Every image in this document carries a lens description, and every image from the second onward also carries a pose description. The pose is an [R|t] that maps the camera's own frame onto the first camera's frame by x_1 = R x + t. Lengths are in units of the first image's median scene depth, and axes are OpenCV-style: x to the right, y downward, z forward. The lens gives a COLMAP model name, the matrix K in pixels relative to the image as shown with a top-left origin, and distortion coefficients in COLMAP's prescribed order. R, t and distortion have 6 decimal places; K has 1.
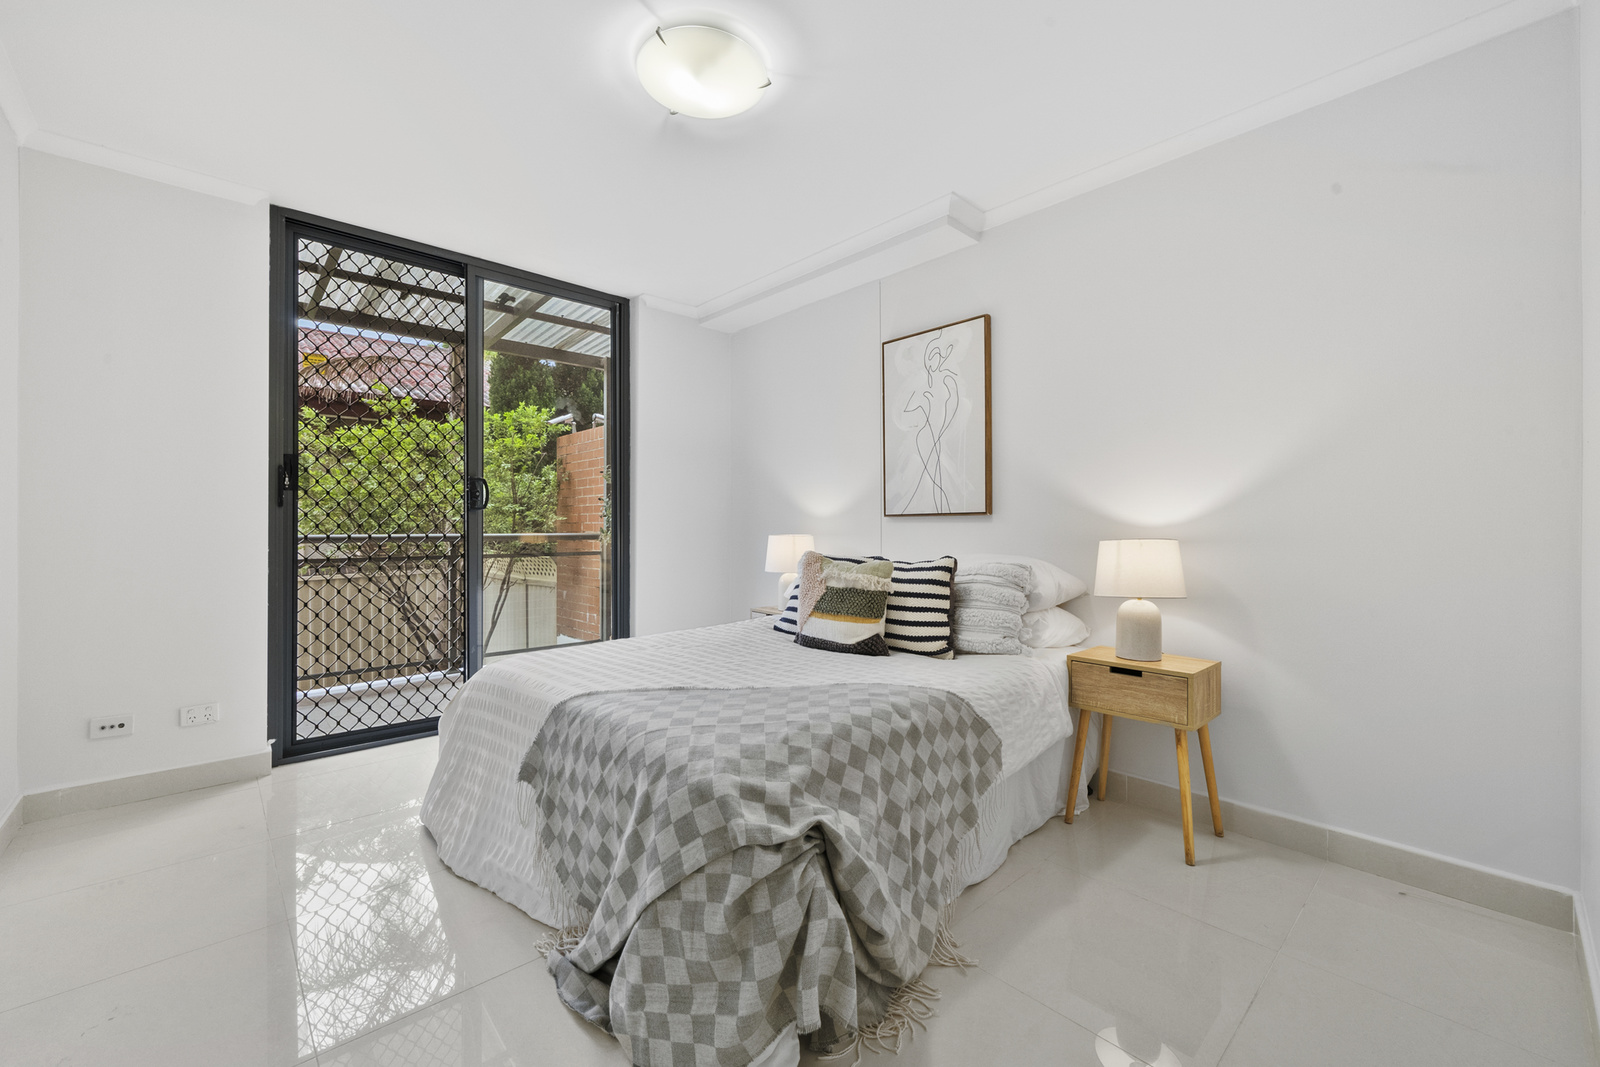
lens RADIAL K [[665.6, 0, 798.4], [0, 665.6, 539.4], [0, 0, 1]] dist [0.000492, 0.000033]
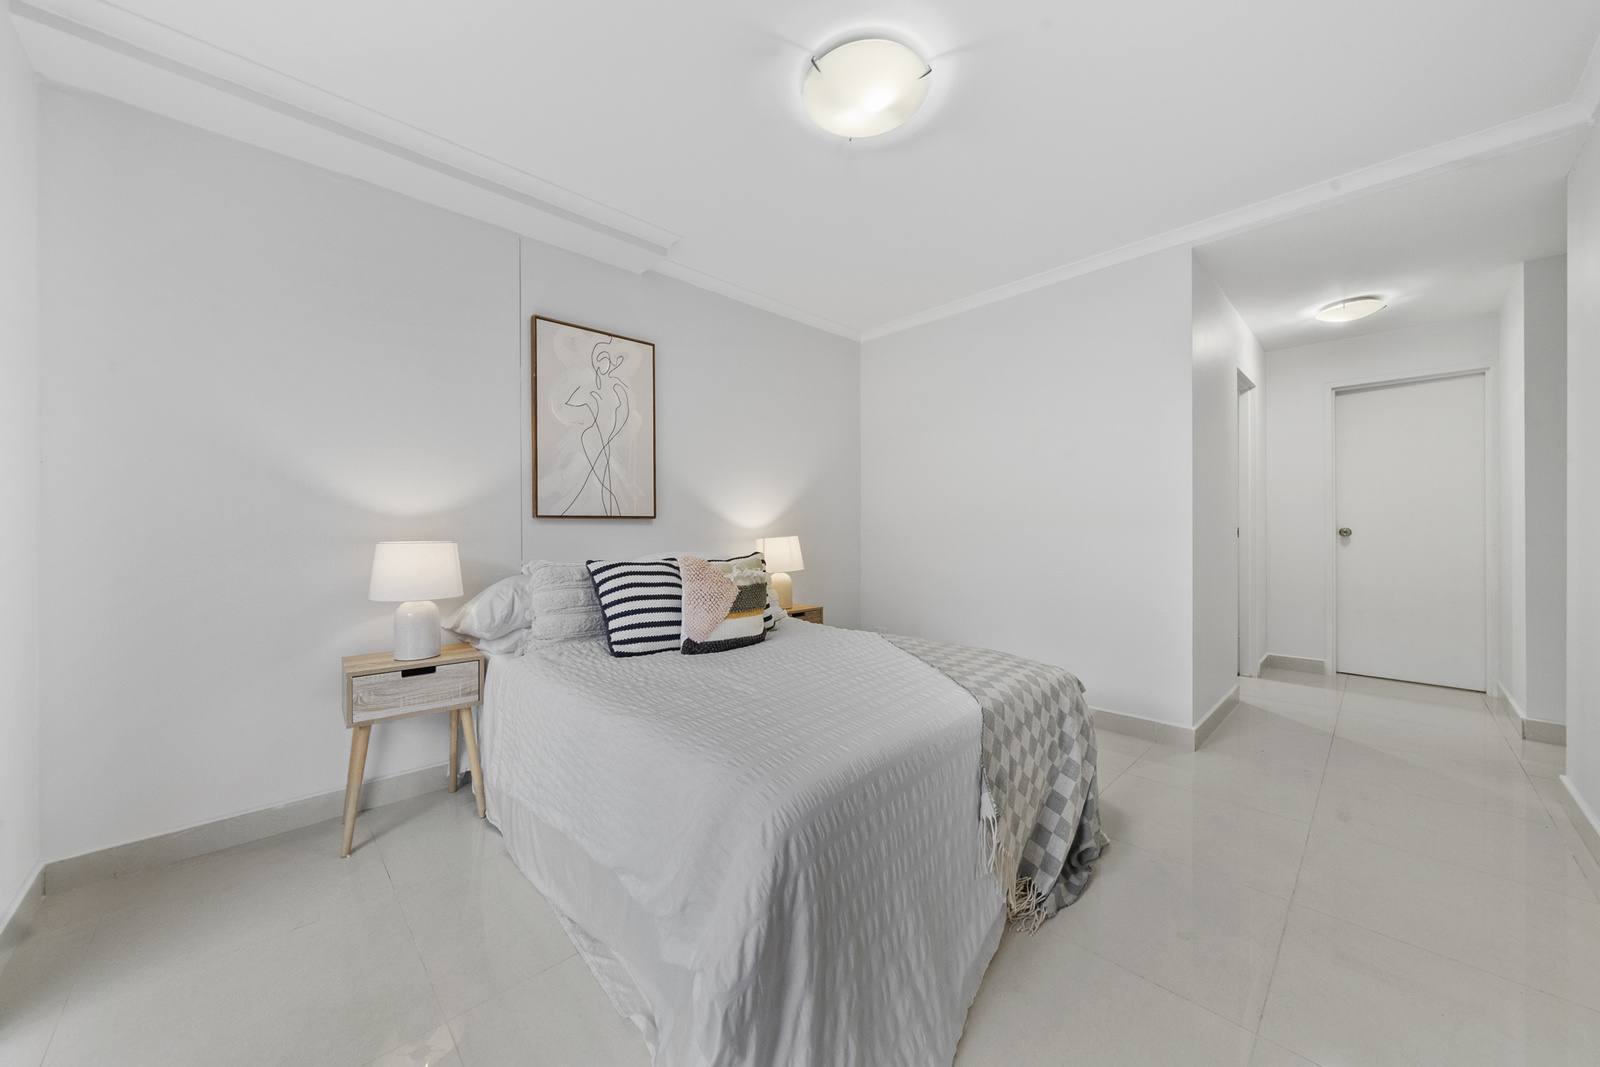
lens RADIAL K [[555.9, 0, 796.7], [0, 555.9, 538.6], [0, 0, 1]] dist [-0.000921, -0.000097]
pose [[0.008153, -0.011514, 0.999900, -0.631841], [0.020863, 0.999718, 0.011341, -0.007938], [-0.999749, 0.020768, 0.008391, 0.701382]]
